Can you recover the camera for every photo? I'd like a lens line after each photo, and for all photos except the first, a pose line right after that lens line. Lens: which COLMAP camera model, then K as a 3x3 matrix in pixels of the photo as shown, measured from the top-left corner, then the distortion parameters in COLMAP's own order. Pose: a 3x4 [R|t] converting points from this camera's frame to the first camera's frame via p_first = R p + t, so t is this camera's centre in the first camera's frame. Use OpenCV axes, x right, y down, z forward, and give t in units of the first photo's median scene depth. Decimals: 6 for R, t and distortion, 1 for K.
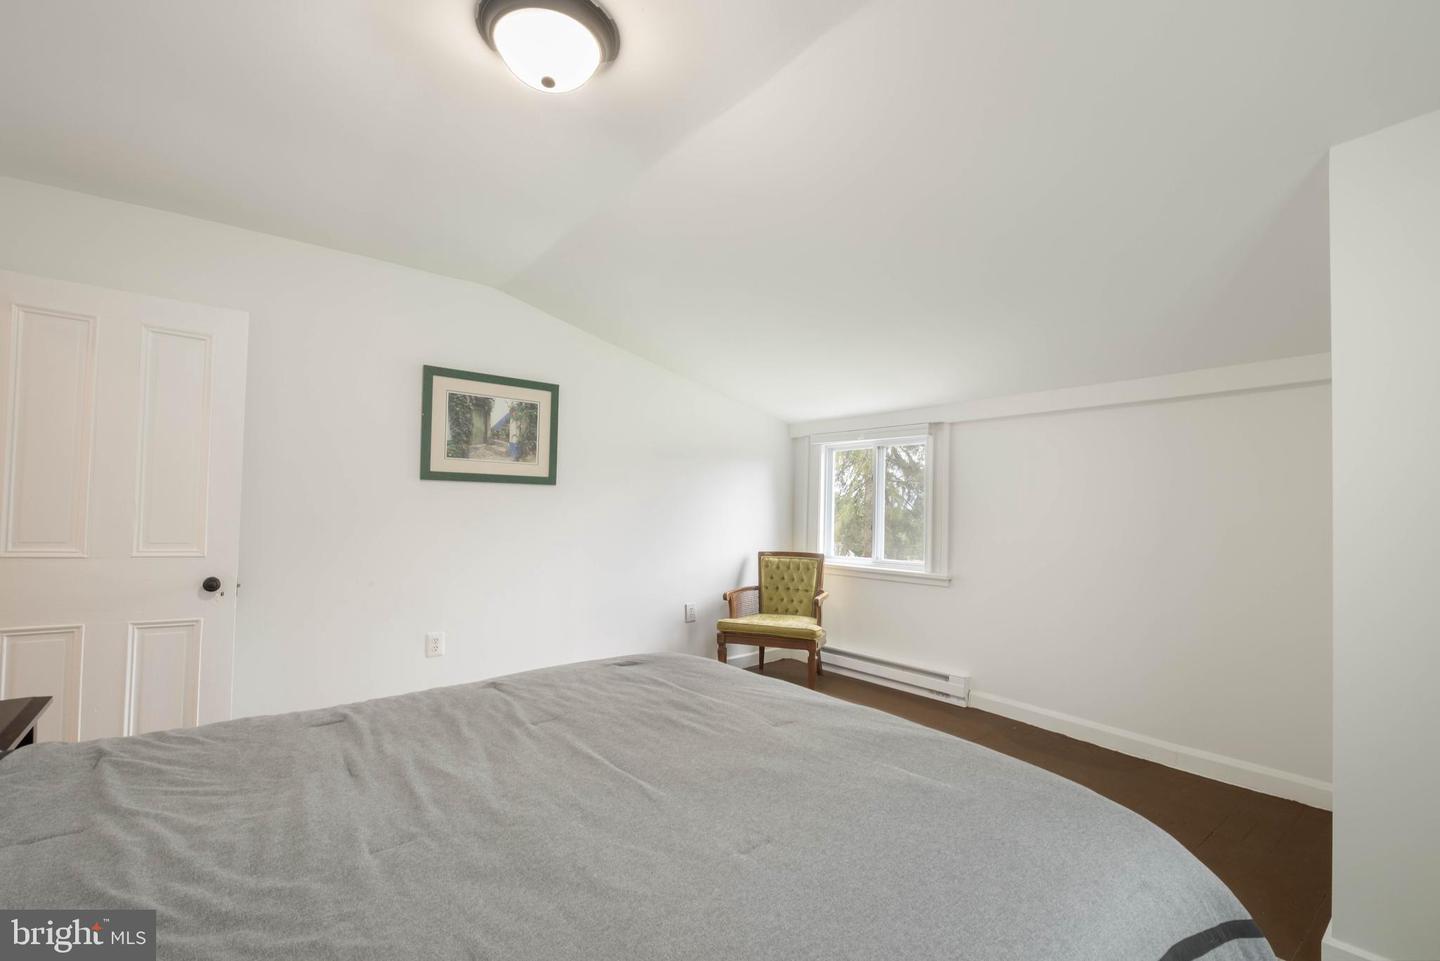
lens RADIAL K [[639.8, 0, 724.9], [0, 639.8, 483.4], [0, 0, 1]] dist [0.015801, -0.000090]
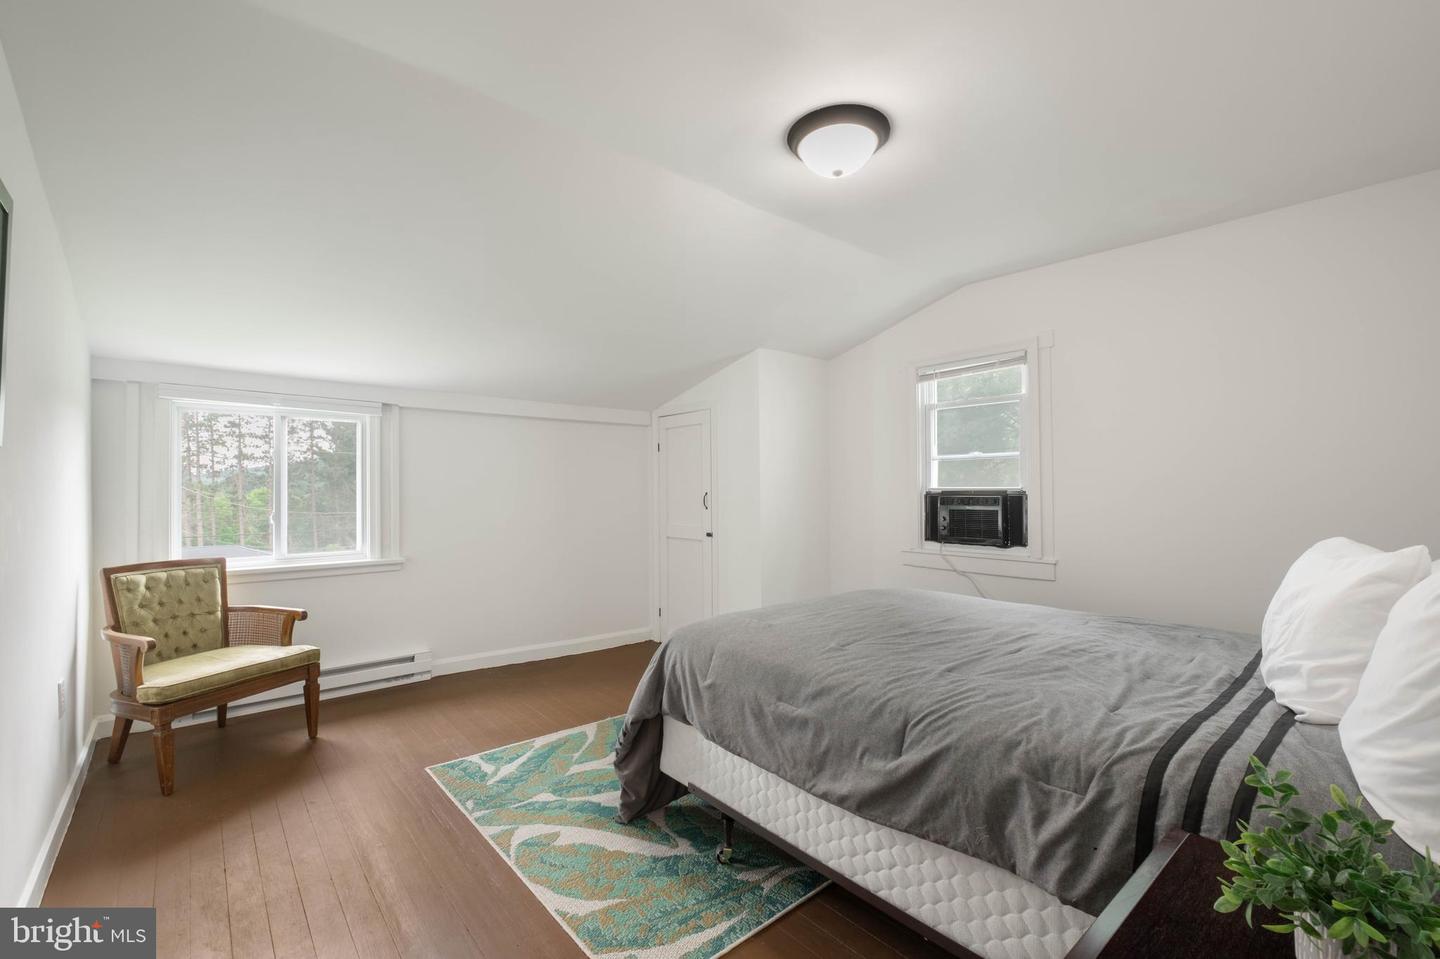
lens RADIAL K [[639.8, 0, 724.9], [0, 639.8, 482.4], [0, 0, 1]] dist [0.015801, -0.000090]
pose [[-0.013231, -0.004723, 0.999901, -0.646372], [-0.044350, 0.999008, 0.004132, -0.002434], [-0.998928, -0.044291, -0.013428, 0.503830]]
